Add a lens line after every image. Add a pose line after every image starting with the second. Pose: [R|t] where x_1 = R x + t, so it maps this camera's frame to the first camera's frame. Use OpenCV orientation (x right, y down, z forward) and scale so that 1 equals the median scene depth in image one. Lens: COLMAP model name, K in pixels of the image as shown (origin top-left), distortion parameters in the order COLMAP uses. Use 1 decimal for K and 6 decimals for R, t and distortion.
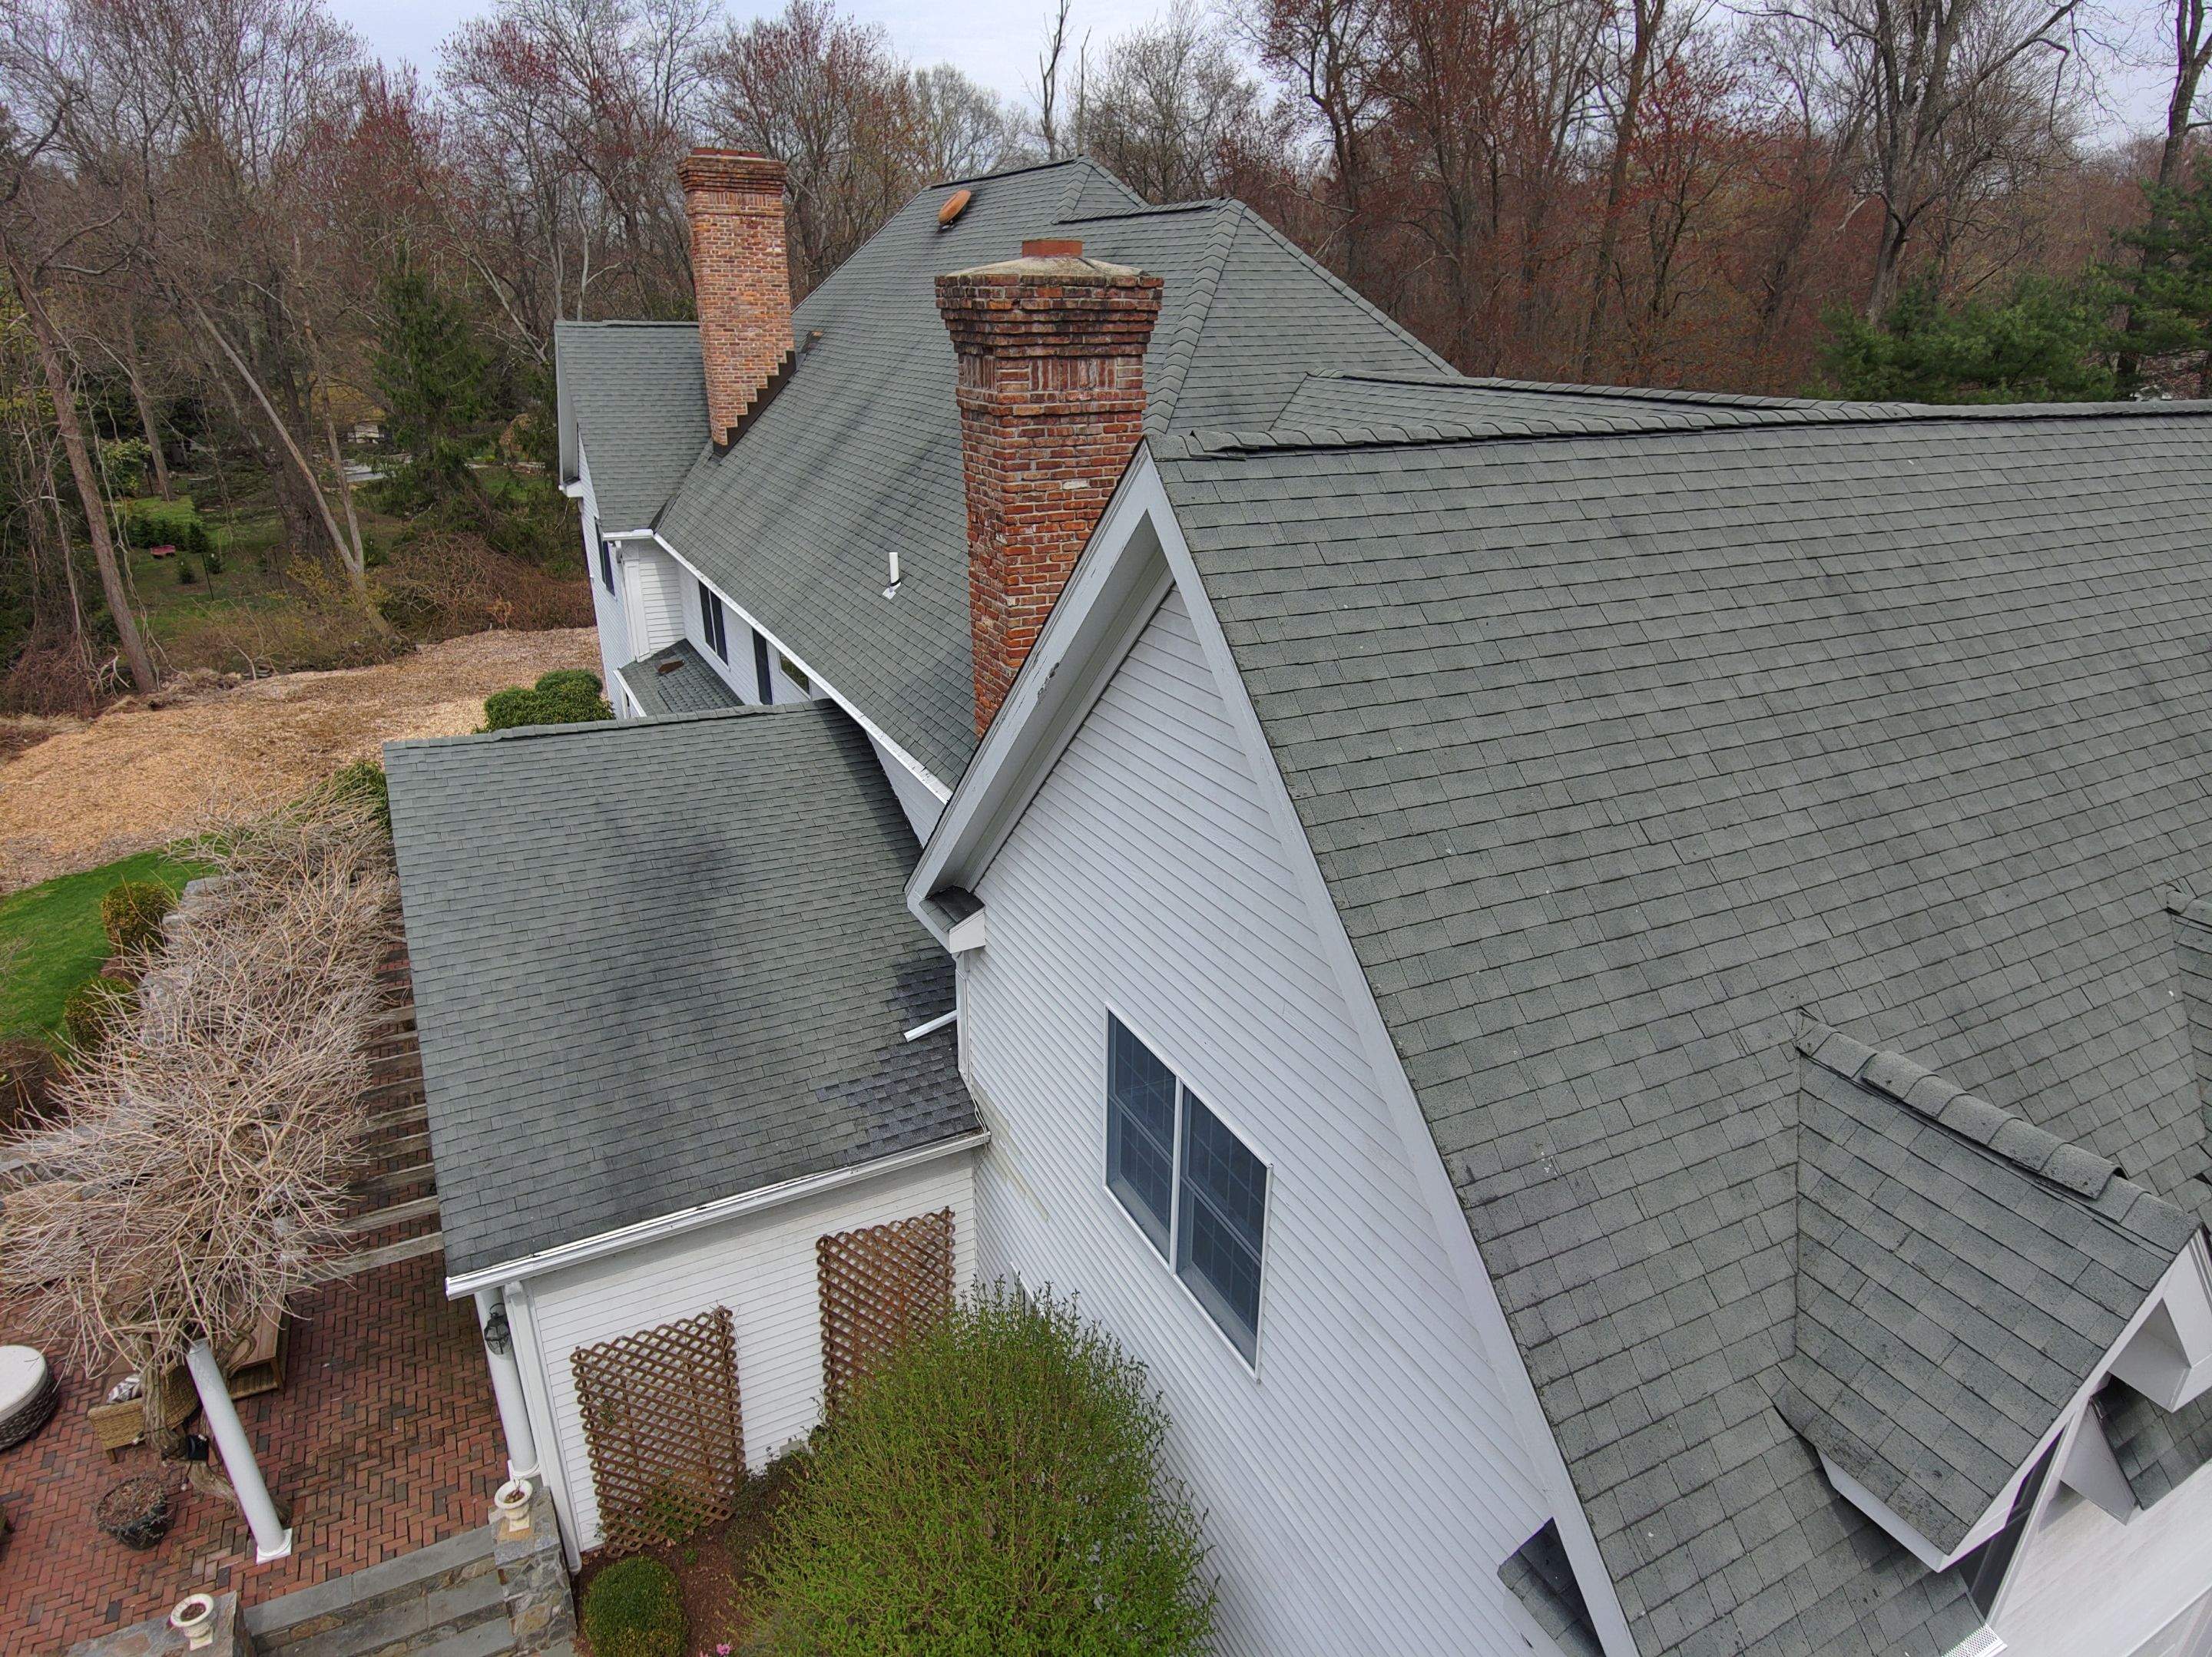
lens RADIAL K [[1317.5, 0, 1108.7], [0, 1317.5, 813.4], [0, 0, 1]] dist [0.031699, -0.058733]
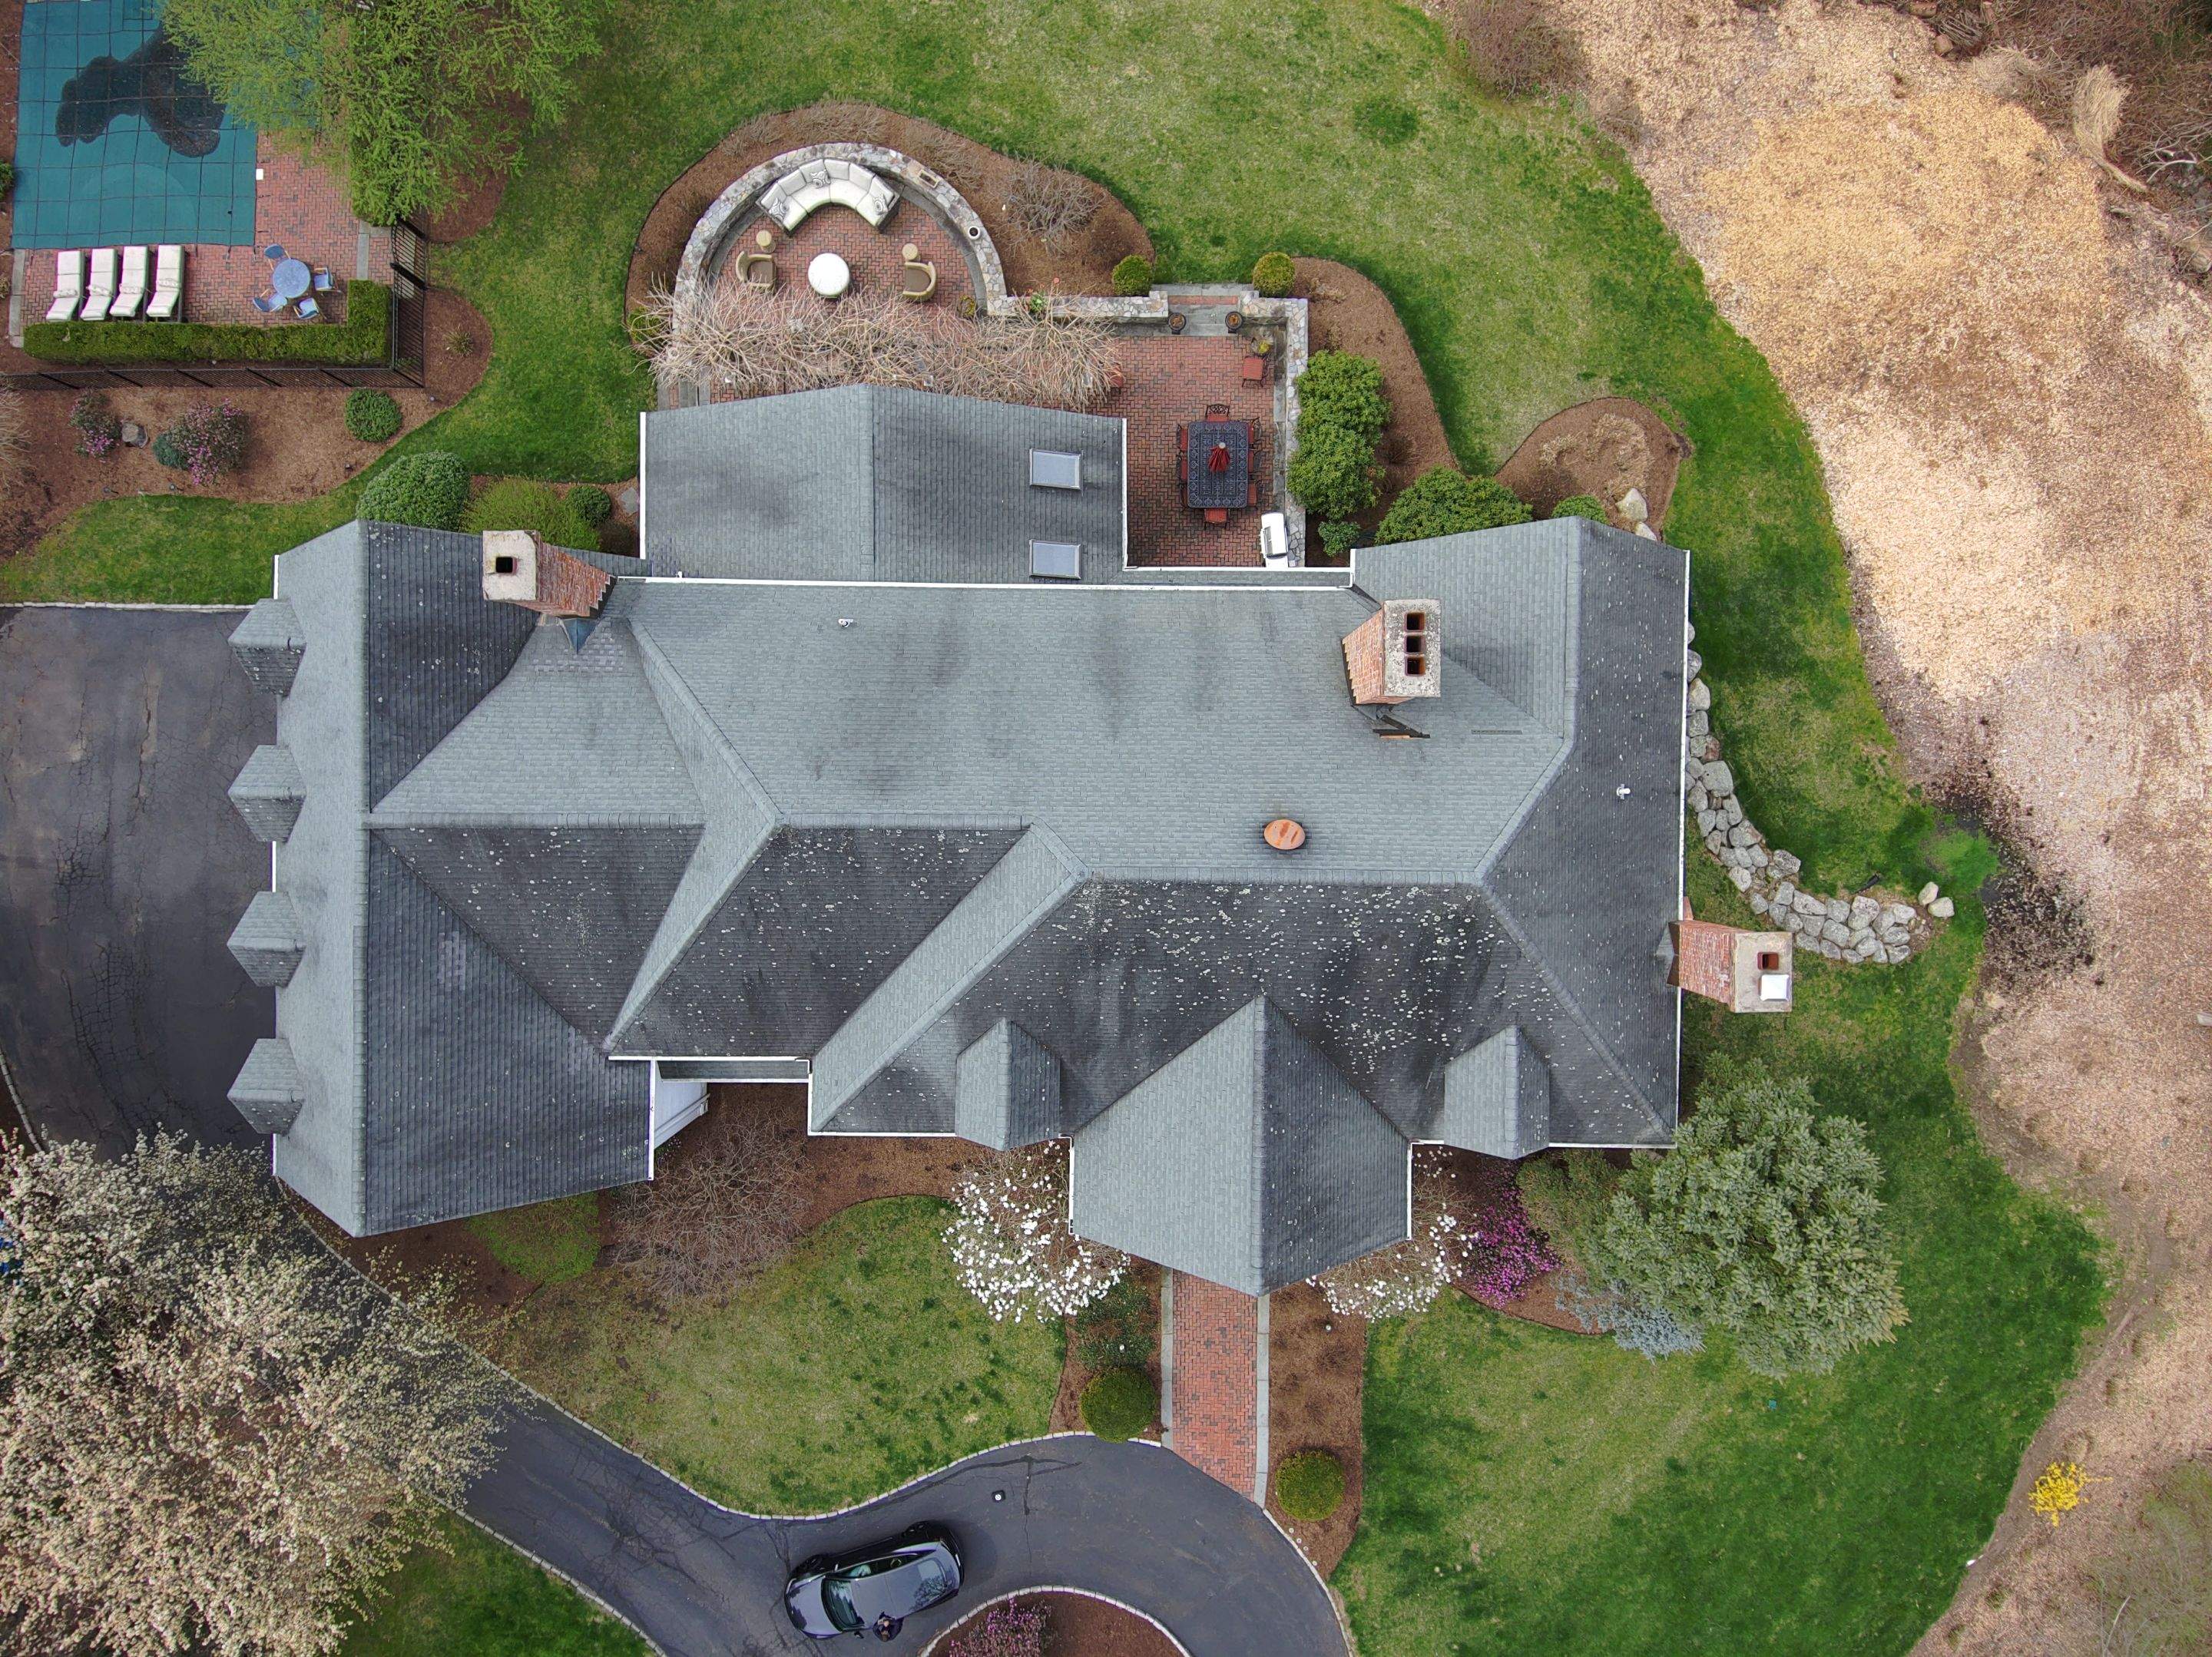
lens RADIAL K [[1307.3, 0, 1108.2], [0, 1307.3, 824.9], [0, 0, 1]] dist [0.061771, -0.085984]
pose [[-0.462628, 0.886506, 0.009076, -0.115804], [-0.324122, -0.178656, 0.928992, -2.356678], [0.825179, 0.426836, 0.369987, 0.862257]]
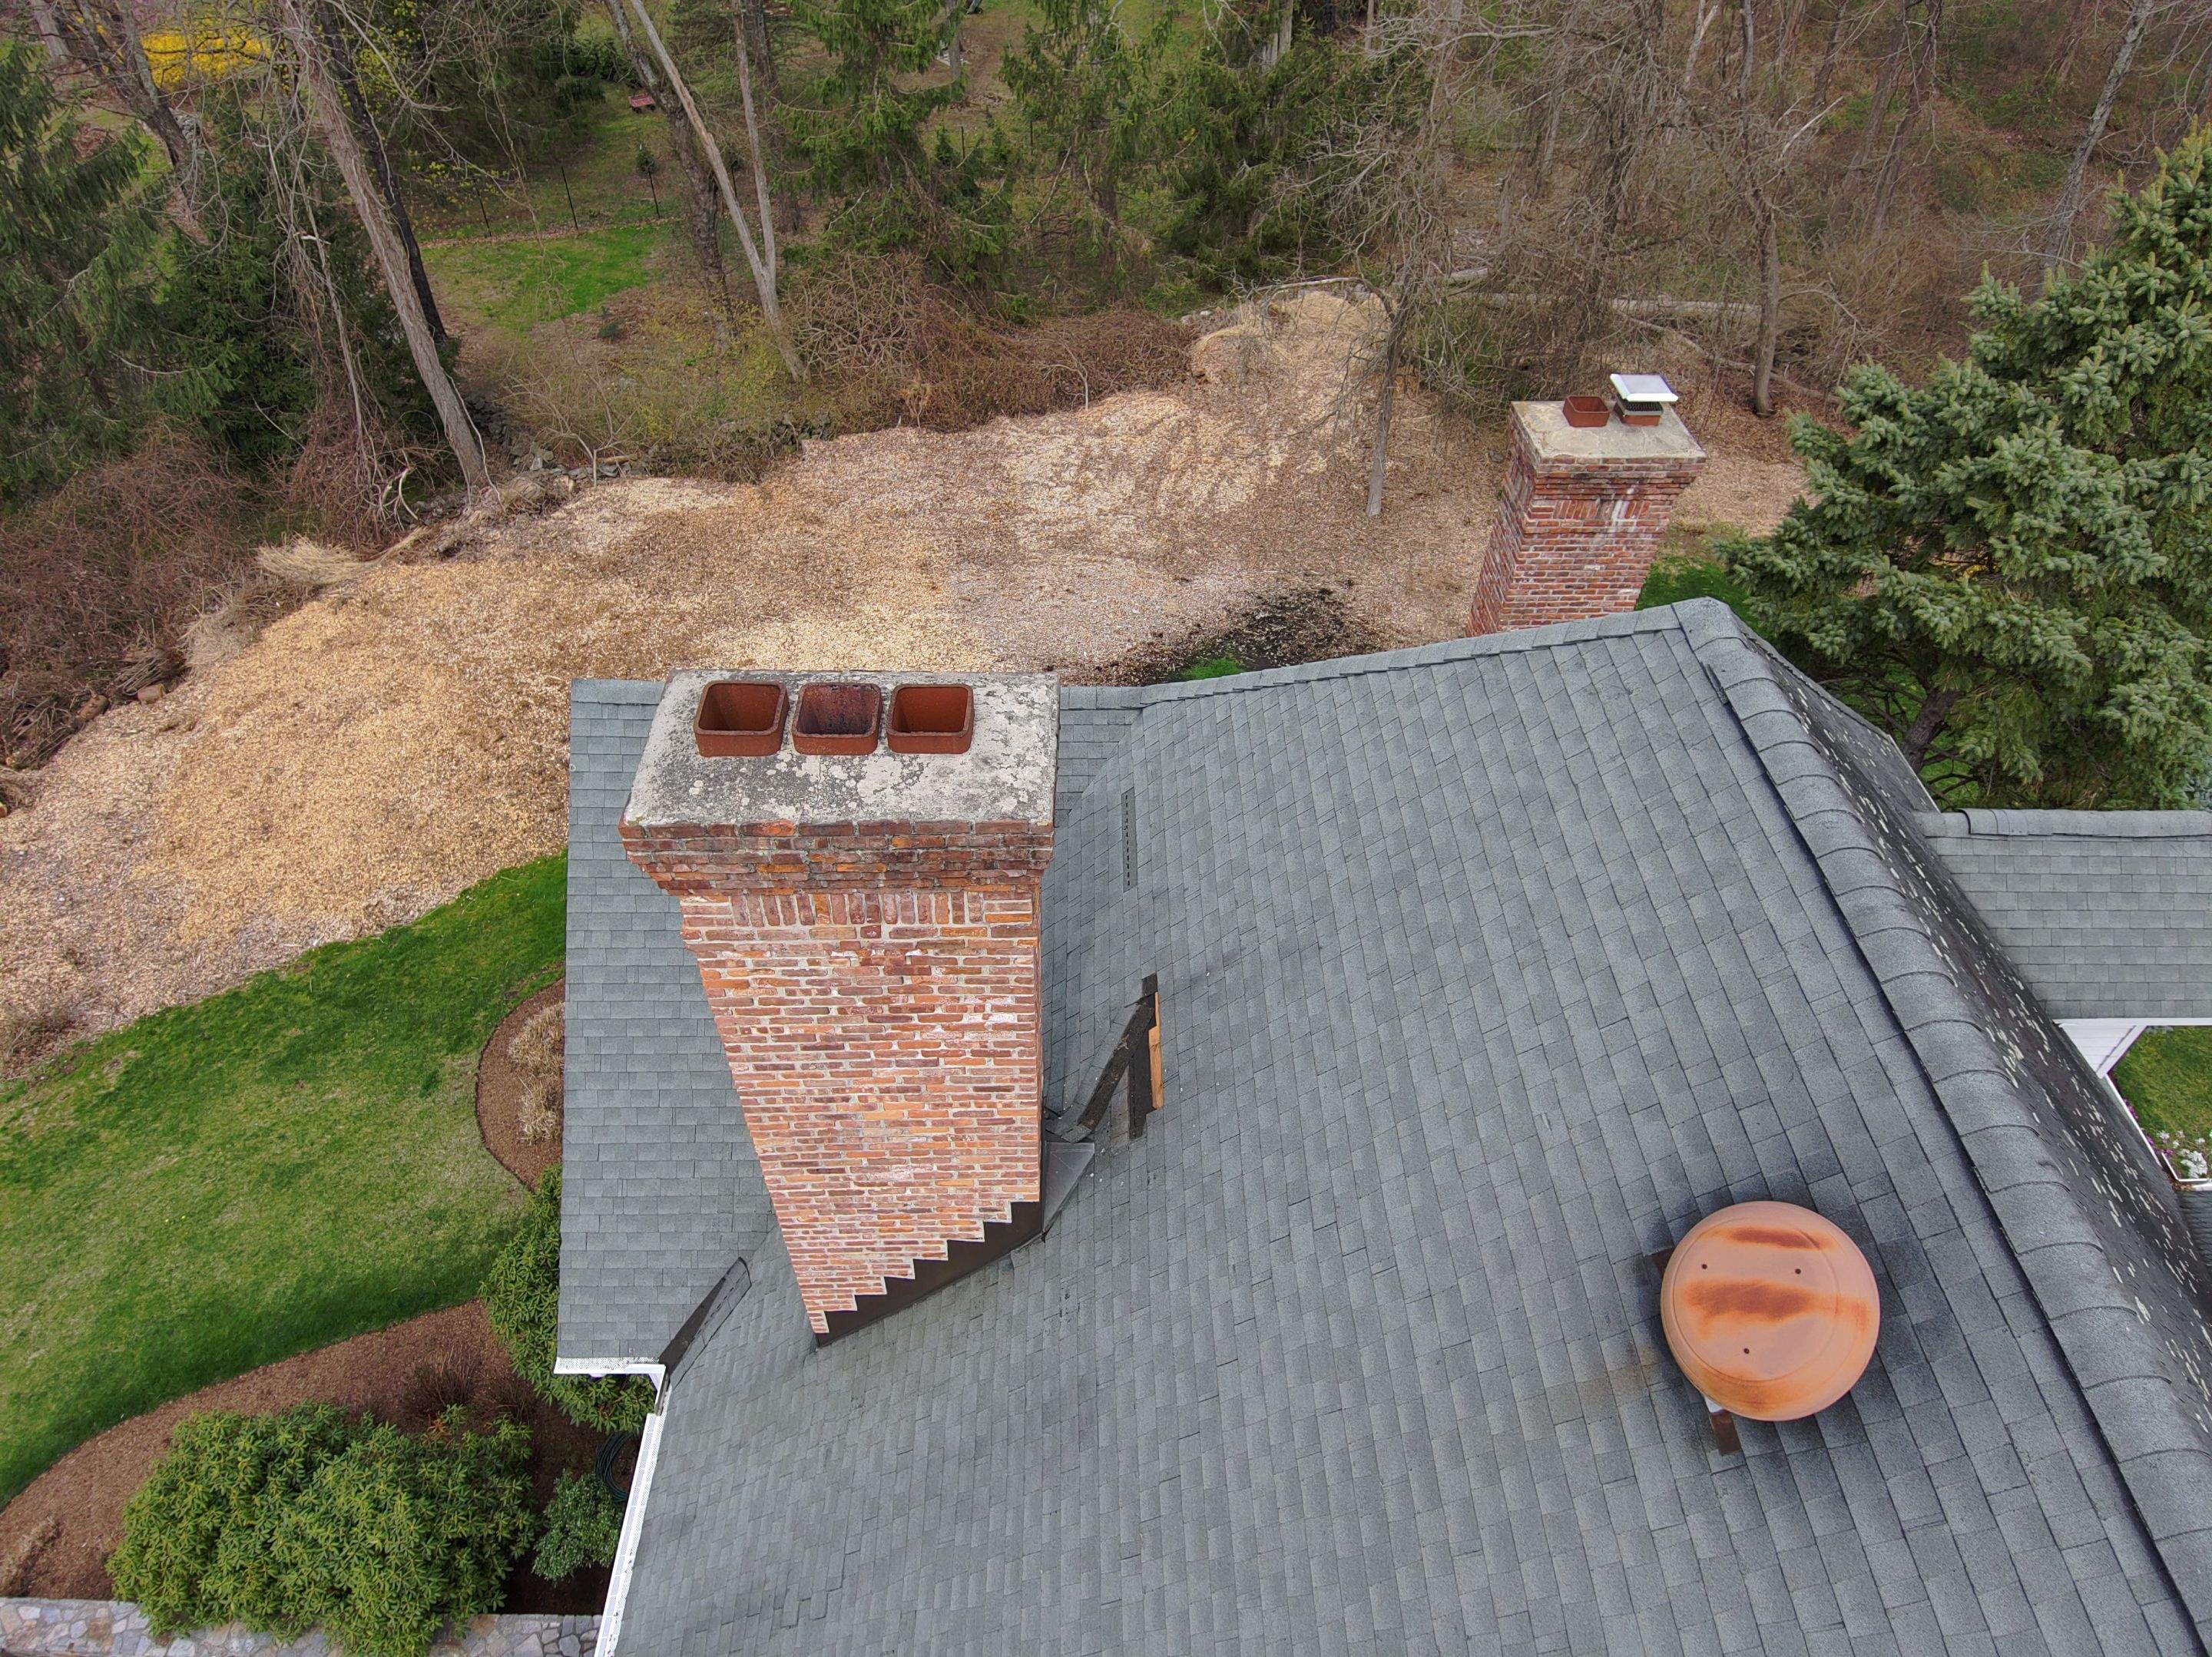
lens RADIAL K [[1307.3, 0, 1107.6], [0, 1307.3, 825.5], [0, 0, 1]] dist [0.061771, -0.085984]
pose [[0.895240, 0.319721, -0.310361, -0.283971], [-0.173225, 0.891461, 0.418676, -1.012282], [0.410535, -0.321053, 0.853455, 1.403307]]
